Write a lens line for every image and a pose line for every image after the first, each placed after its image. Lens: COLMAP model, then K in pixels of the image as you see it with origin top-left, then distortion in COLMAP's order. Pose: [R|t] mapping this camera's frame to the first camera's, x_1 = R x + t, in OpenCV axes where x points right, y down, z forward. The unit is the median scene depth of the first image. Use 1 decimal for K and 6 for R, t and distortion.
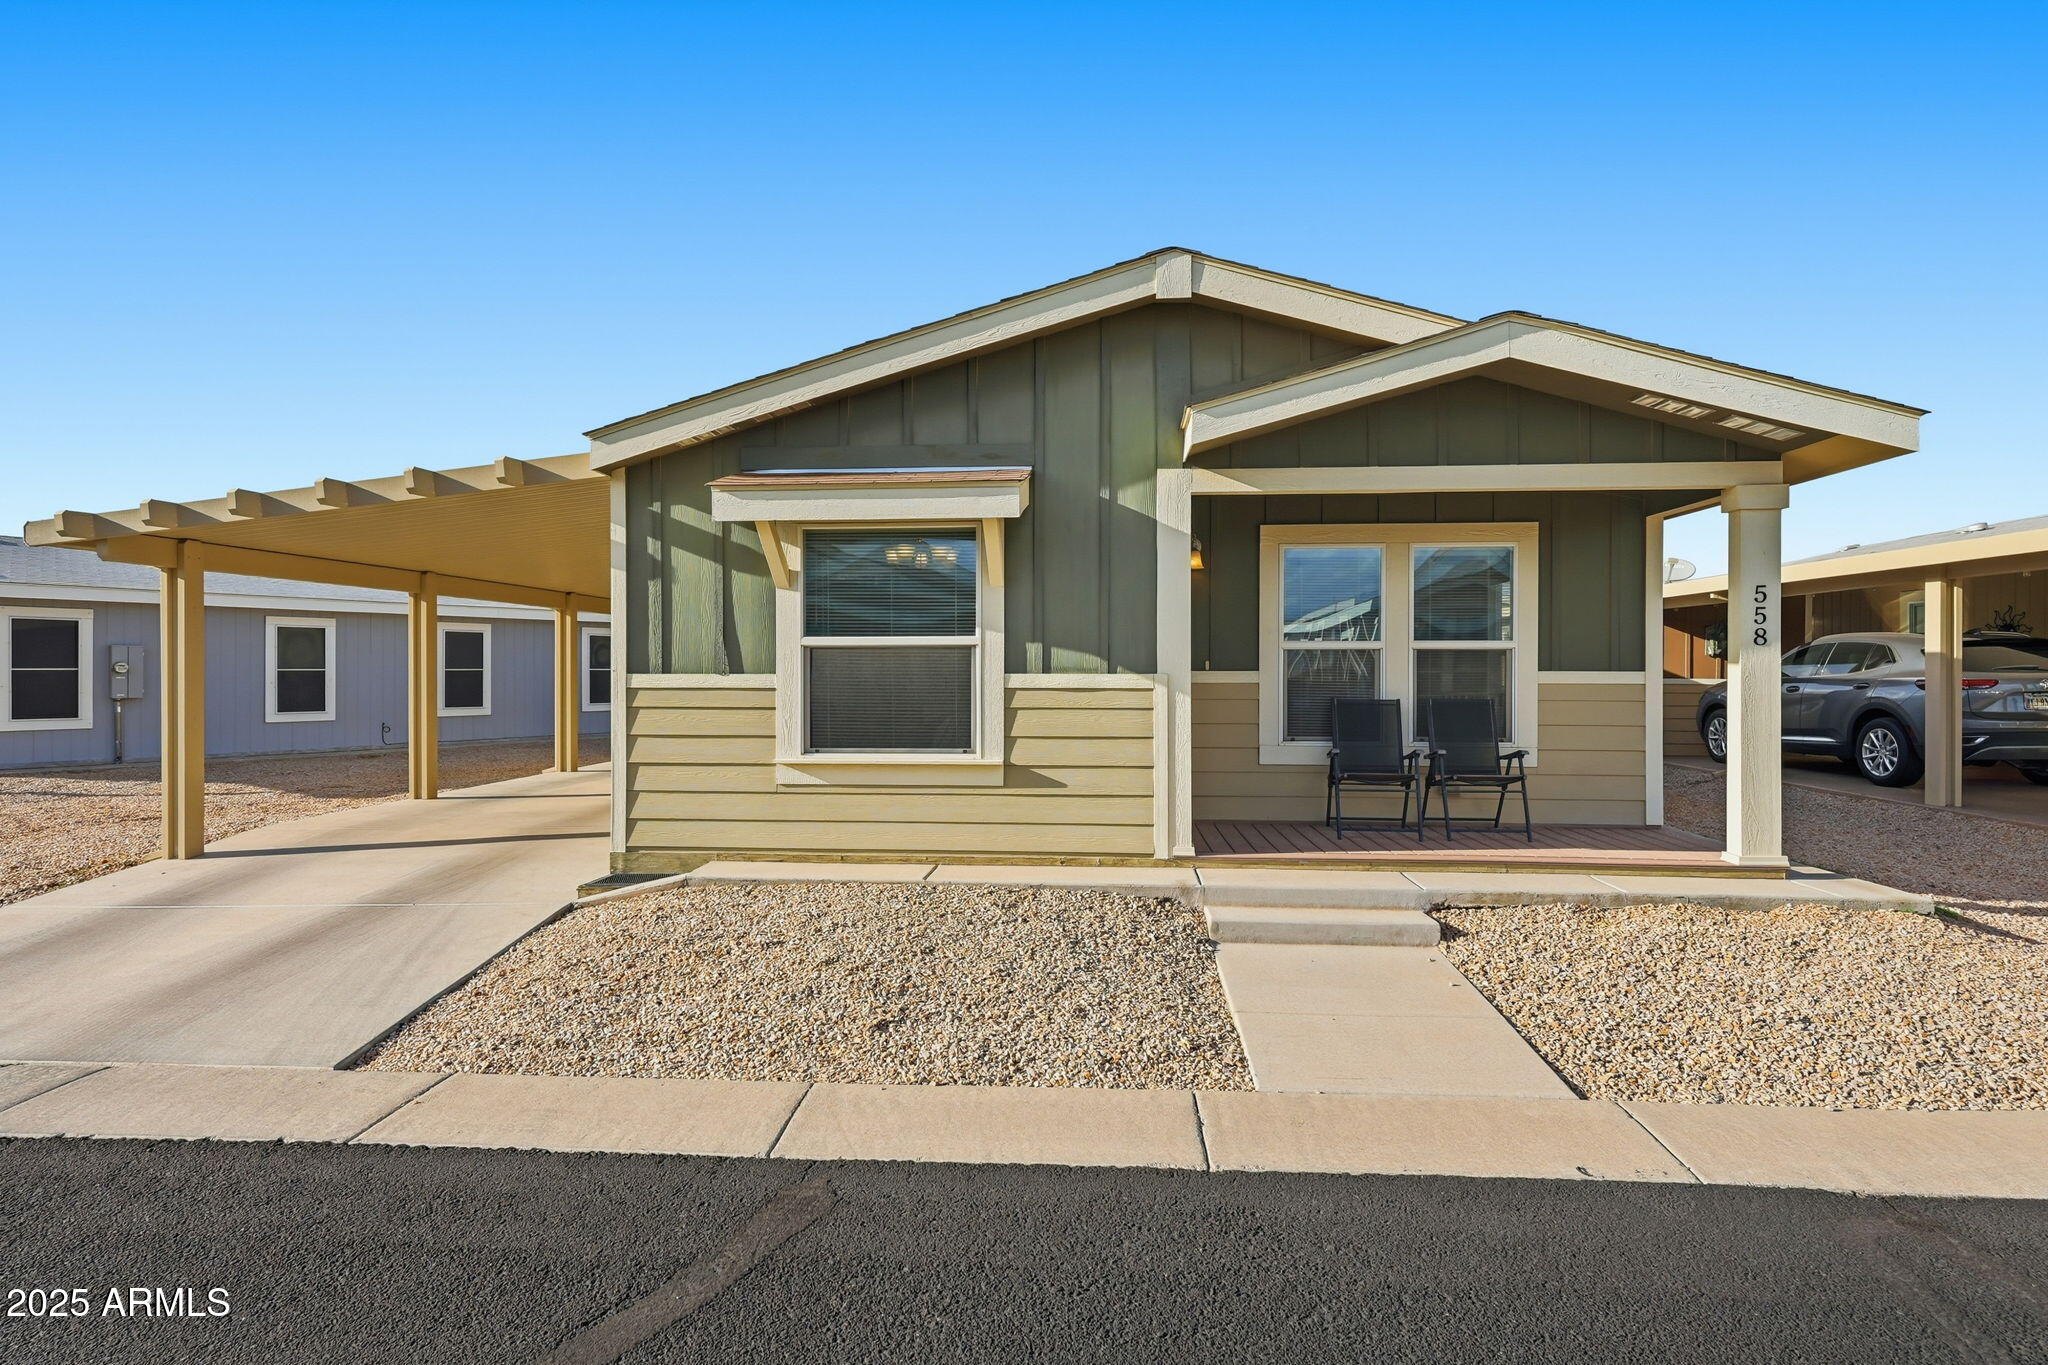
lens RADIAL K [[1040.2, 0, 1061.0], [0, 1040.2, 679.2], [0, 0, 1]] dist [0.001778, 0.000726]
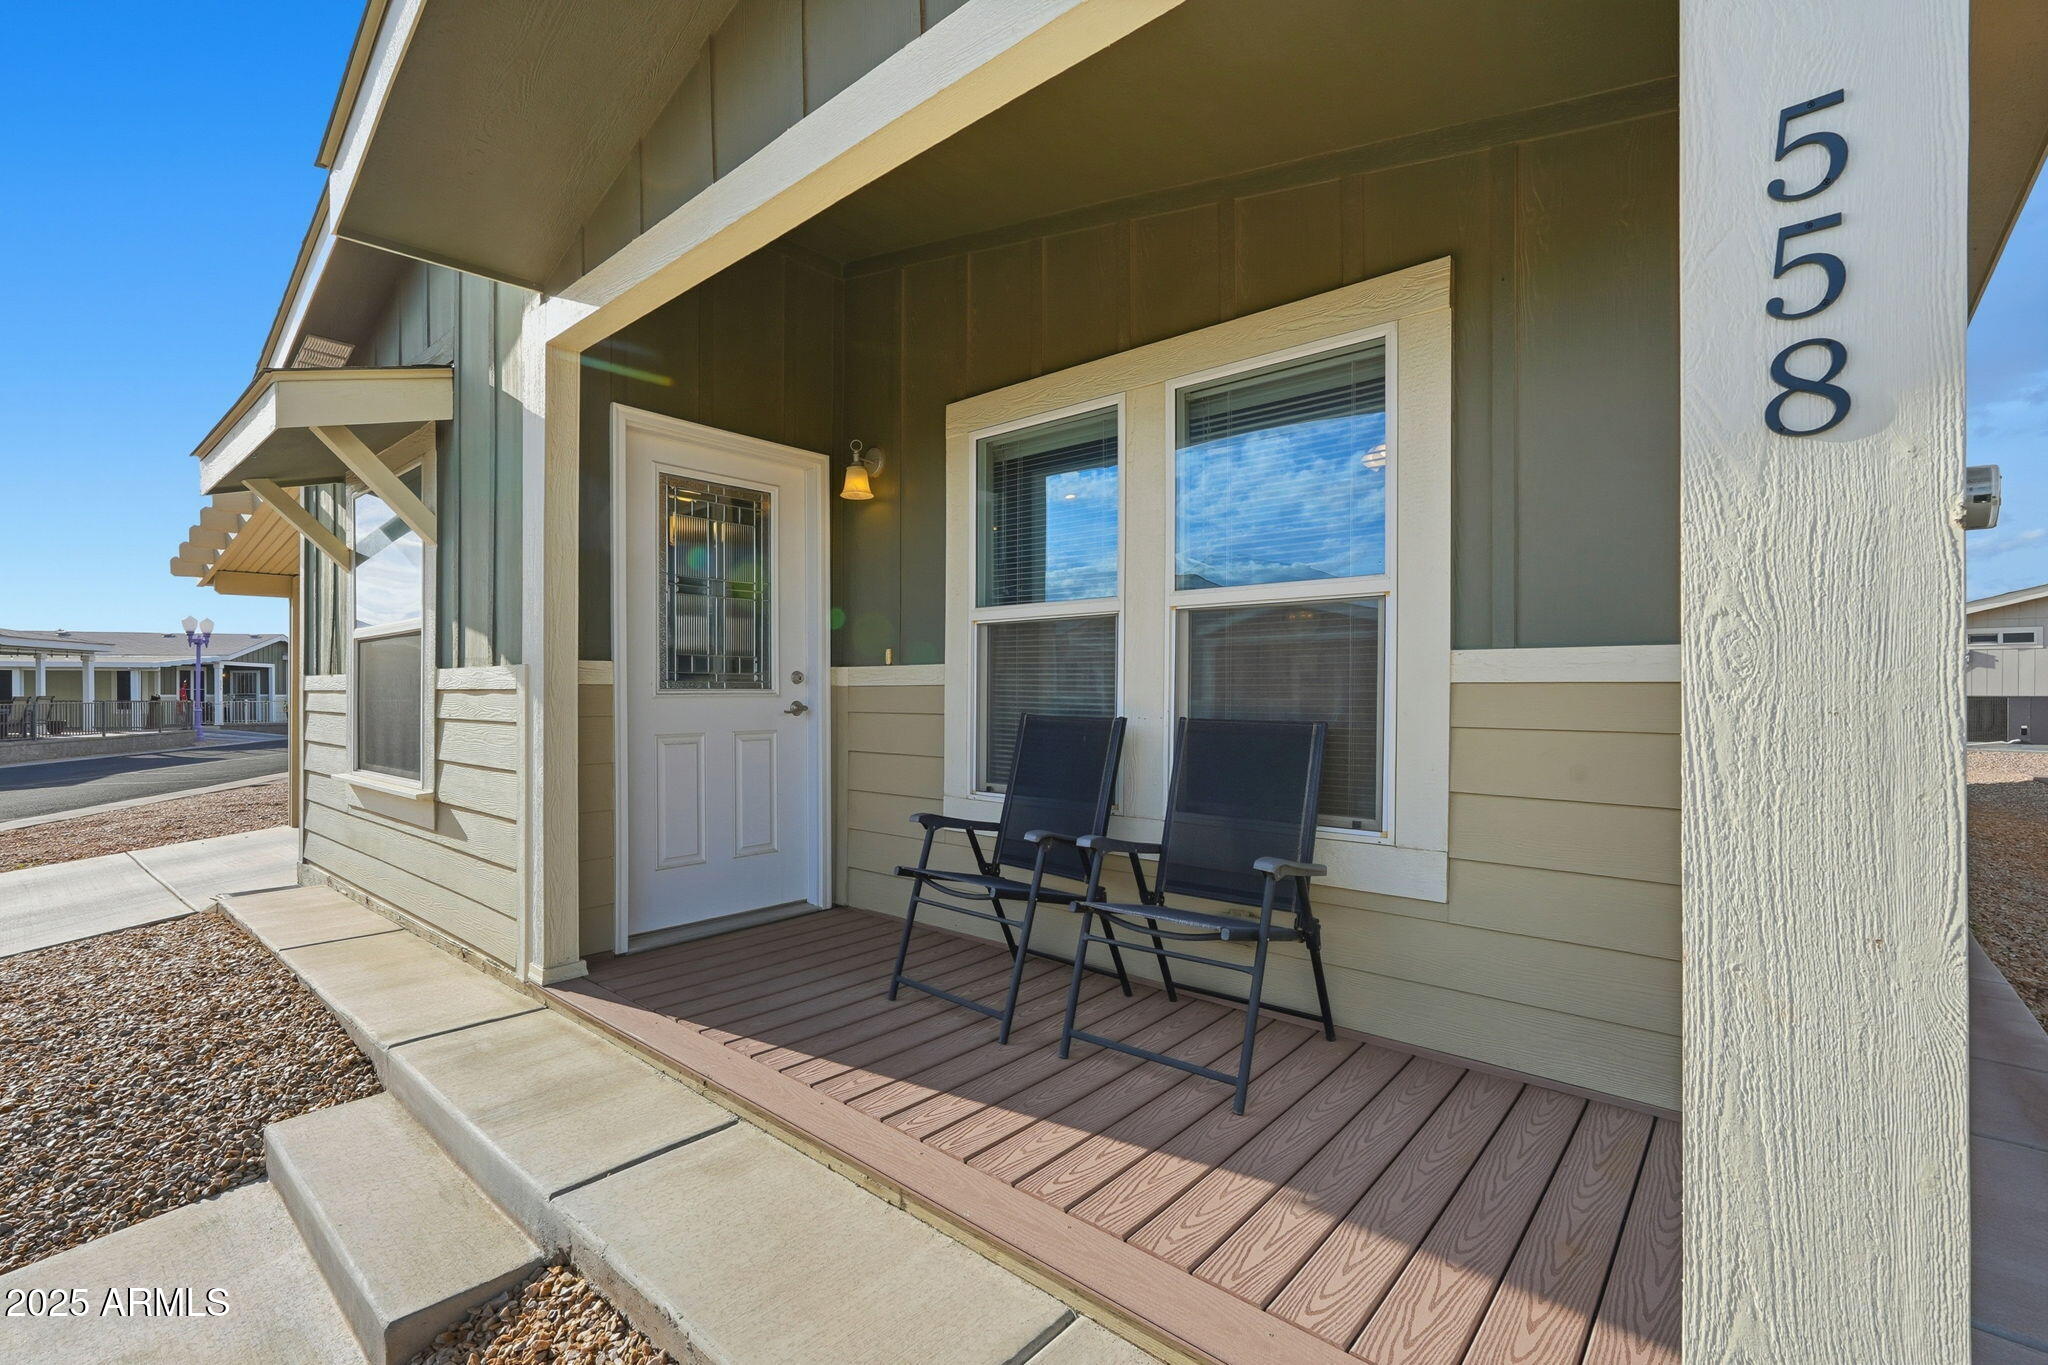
lens RADIAL K [[909.4, 0, 1030.6], [0, 909.4, 692.1], [0, 0, 1]] dist [-0.011288, 0.006267]
pose [[0.809992, -0.000619, -0.586440, 0.612599], [-0.004160, 0.999968, -0.006802, 0.012196], [0.586426, 0.007949, 0.809964, 0.744890]]
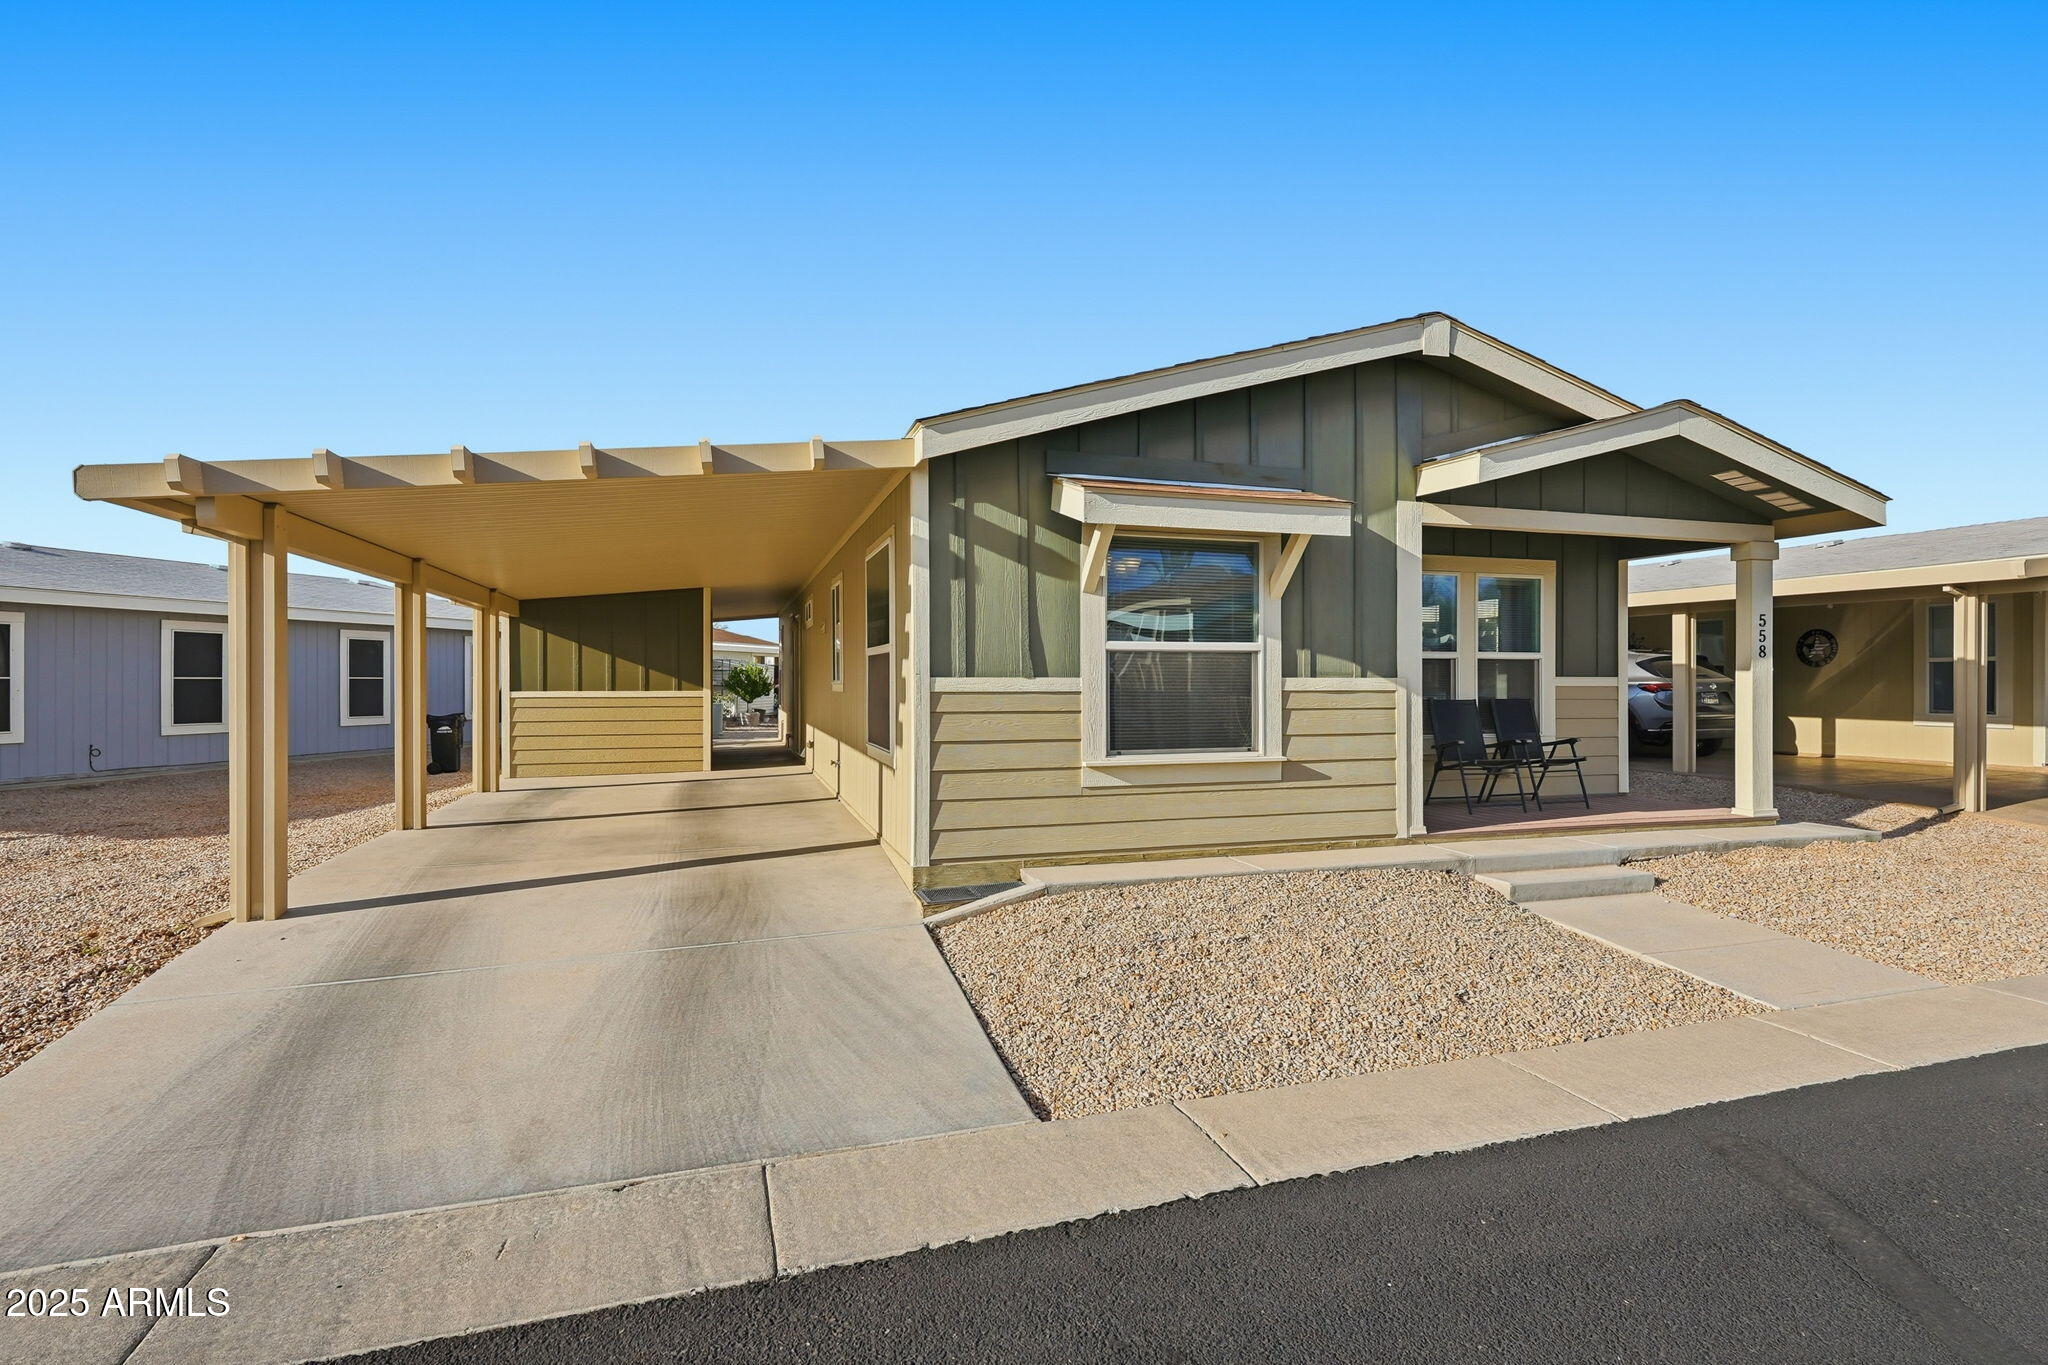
lens RADIAL K [[952.0, 0, 1032.6], [0, 952.0, 677.3], [0, 0, 1]] dist [-0.001575, 0.001668]
pose [[0.931789, 0.000665, 0.363000, -0.659688], [0.003733, 0.999928, -0.011417, 0.005116], [-0.362982, 0.011993, 0.931719, 0.161983]]
